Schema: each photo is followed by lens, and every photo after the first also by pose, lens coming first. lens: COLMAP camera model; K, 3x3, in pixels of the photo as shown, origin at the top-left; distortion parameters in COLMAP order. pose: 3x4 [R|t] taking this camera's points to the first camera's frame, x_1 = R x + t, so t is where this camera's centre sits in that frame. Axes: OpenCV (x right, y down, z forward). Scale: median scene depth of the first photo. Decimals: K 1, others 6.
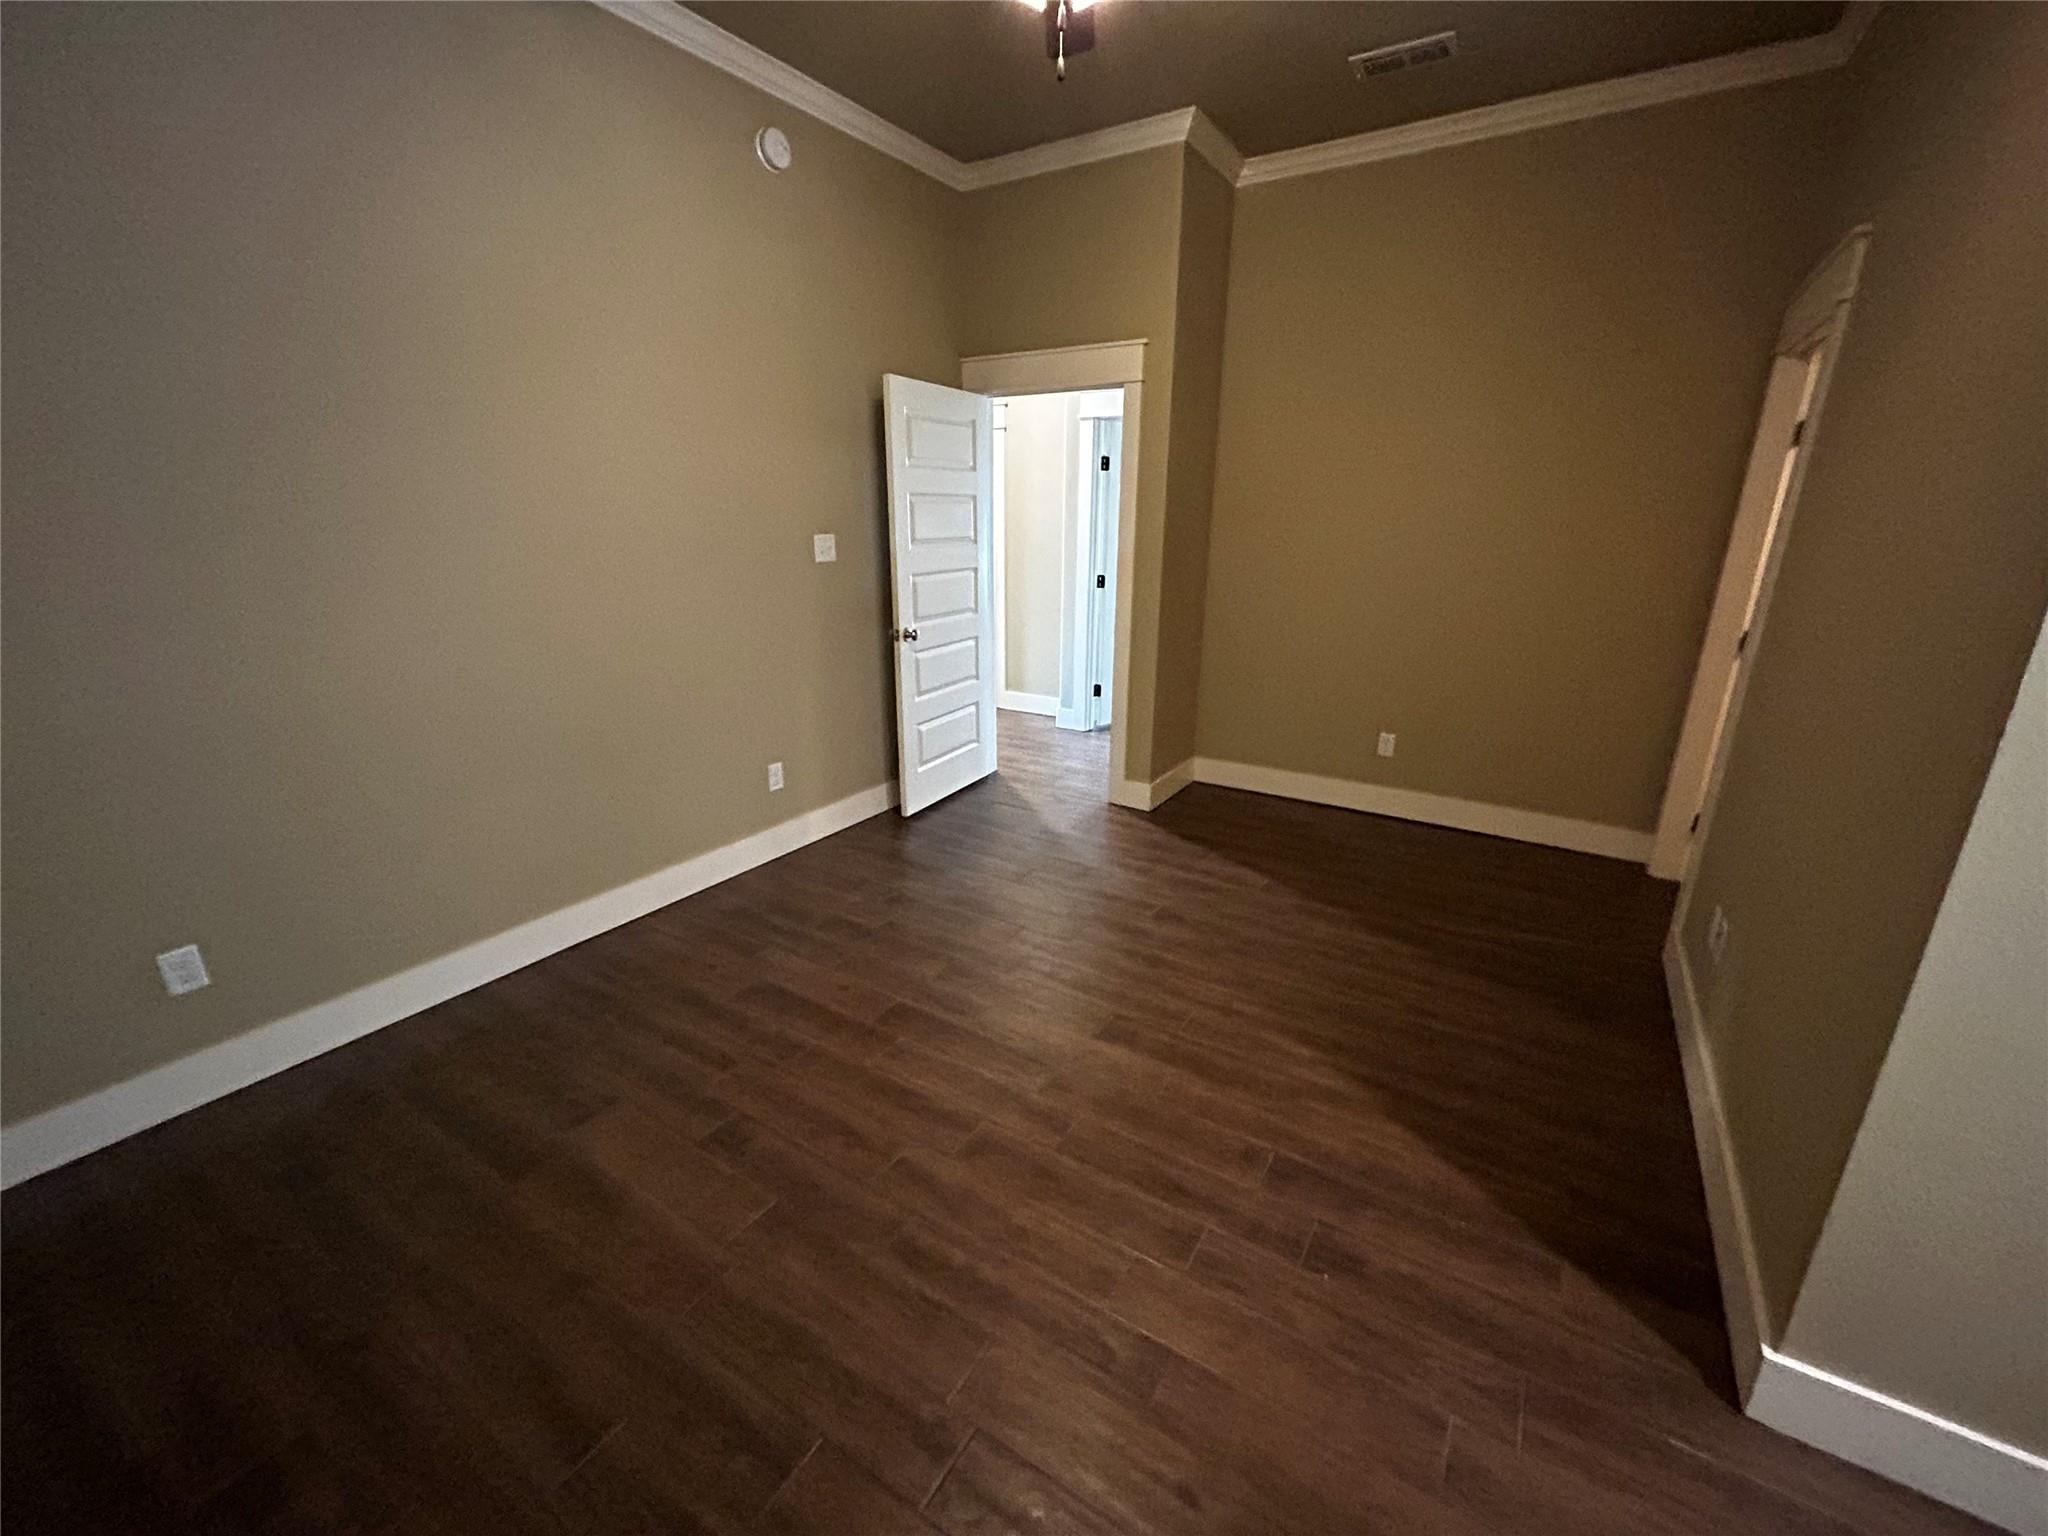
lens RADIAL K [[835.0, 0, 1024.0], [0, 835.0, 768.0], [0, 0, 1]] dist [-0.001366, -0.000081]
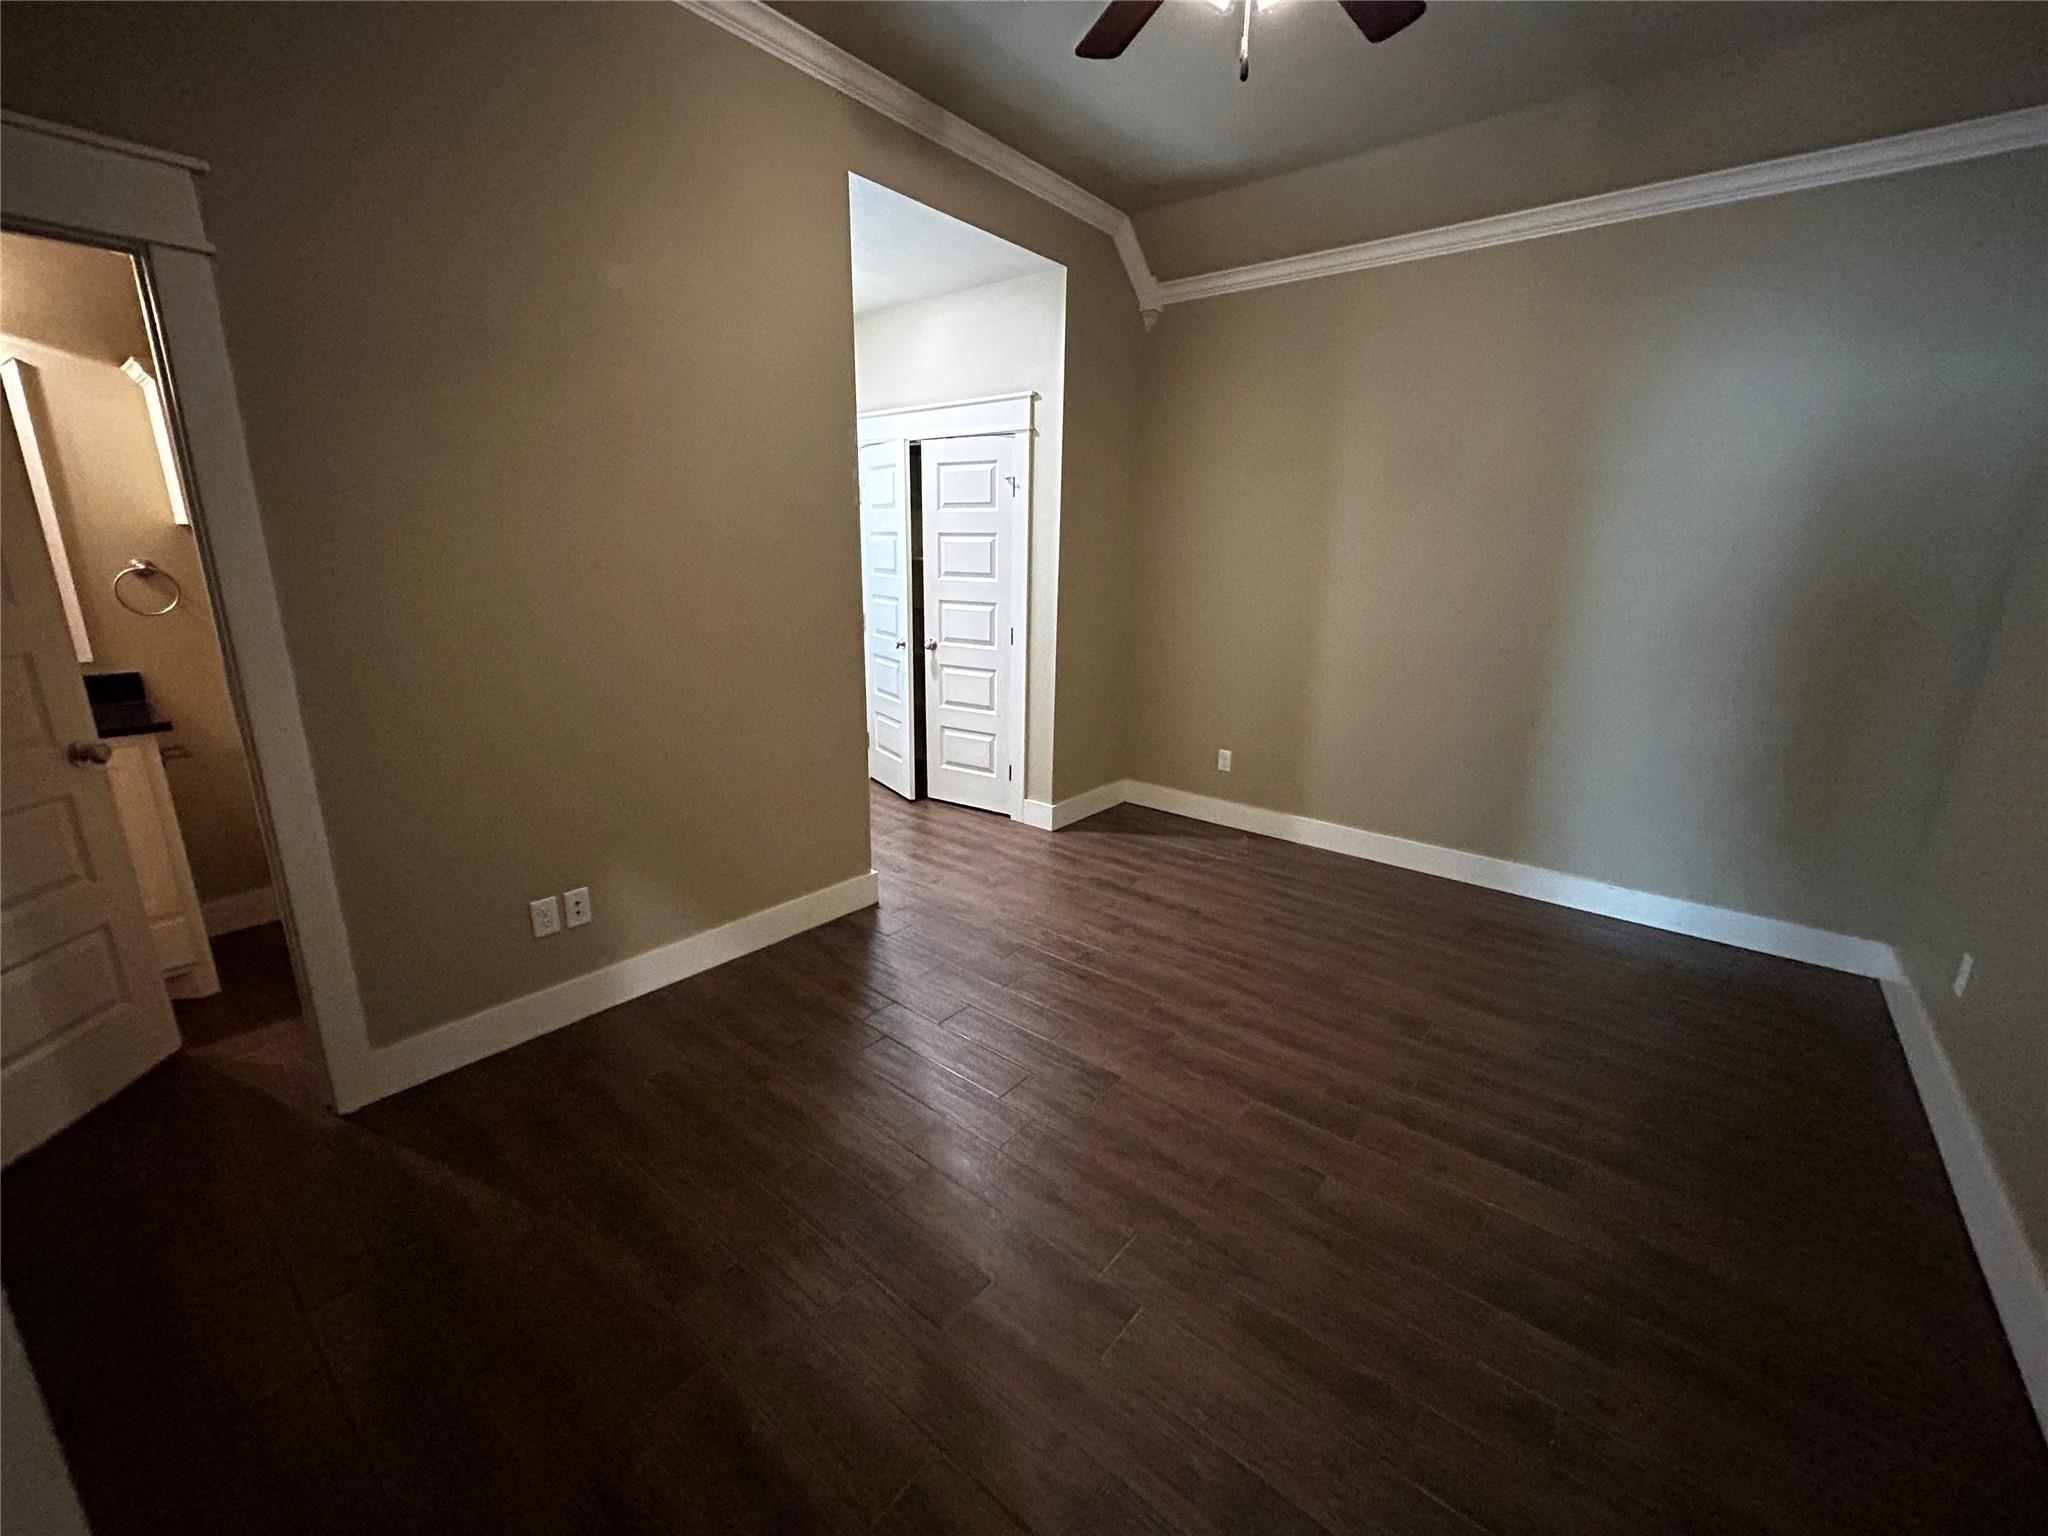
lens RADIAL K [[835.0, 0, 1024.0], [0, 835.0, 768.0], [0, 0, 1]] dist [-0.001366, -0.000081]
pose [[-0.991186, -0.045983, 0.124238, 0.098871], [0.028225, 0.842991, 0.537186, -0.569582], [-0.129433, 0.535958, -0.834264, 1.845218]]
